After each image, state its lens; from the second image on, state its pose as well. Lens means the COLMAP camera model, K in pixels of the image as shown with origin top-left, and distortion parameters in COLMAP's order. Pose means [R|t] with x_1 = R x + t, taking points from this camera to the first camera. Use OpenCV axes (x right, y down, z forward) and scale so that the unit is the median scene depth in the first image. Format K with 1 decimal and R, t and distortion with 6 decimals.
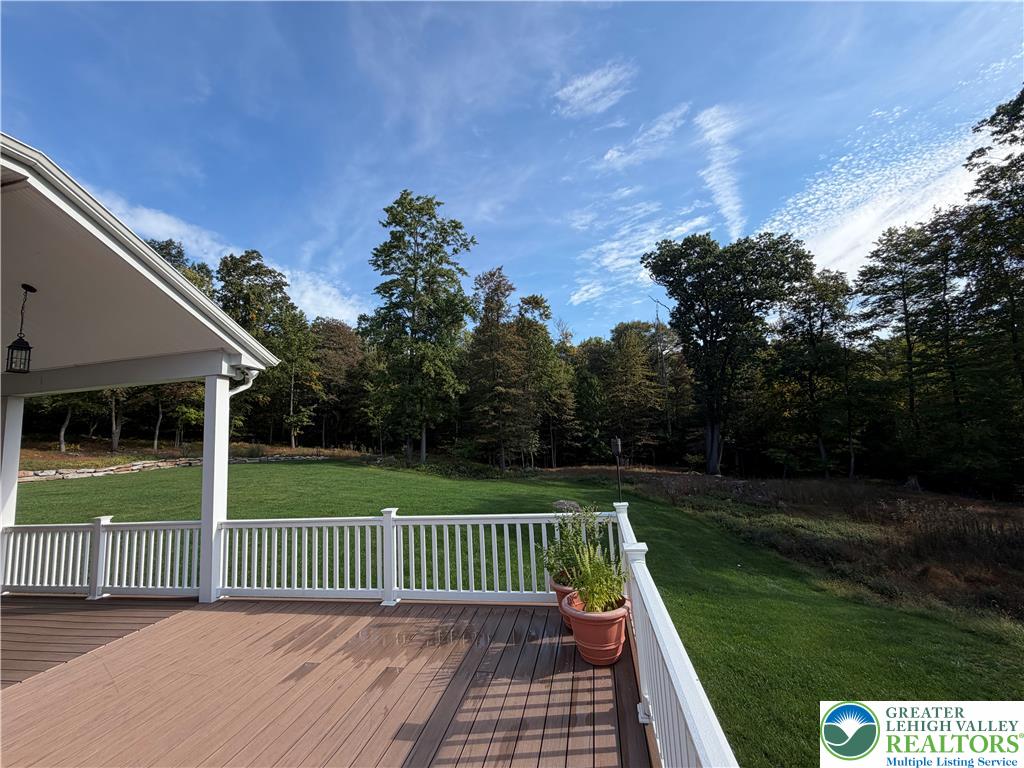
lens RADIAL K [[408.7, 0, 512.0], [0, 408.7, 384.0], [0, 0, 1]] dist [-0.001672, -0.000380]
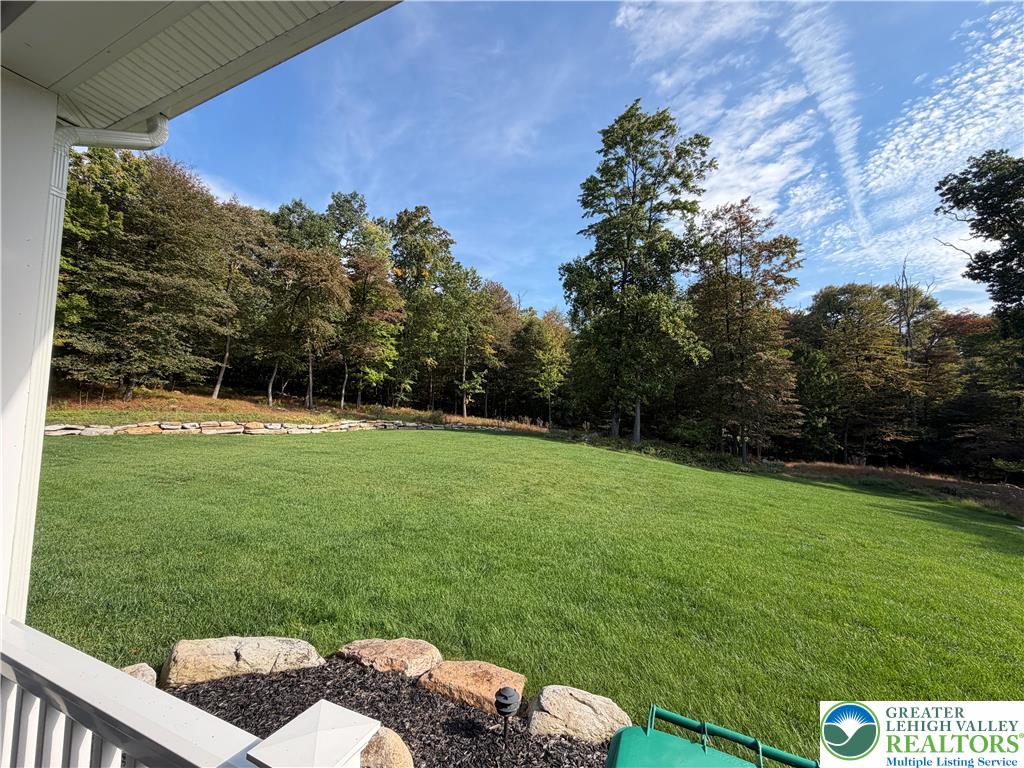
lens RADIAL K [[408.7, 0, 512.0], [0, 408.7, 384.0], [0, 0, 1]] dist [-0.001672, -0.000380]
pose [[0.975746, 0.043098, -0.214622, -0.251407], [-0.033478, 0.998274, 0.048260, 0.035990], [0.216331, -0.039904, 0.975504, 0.129804]]
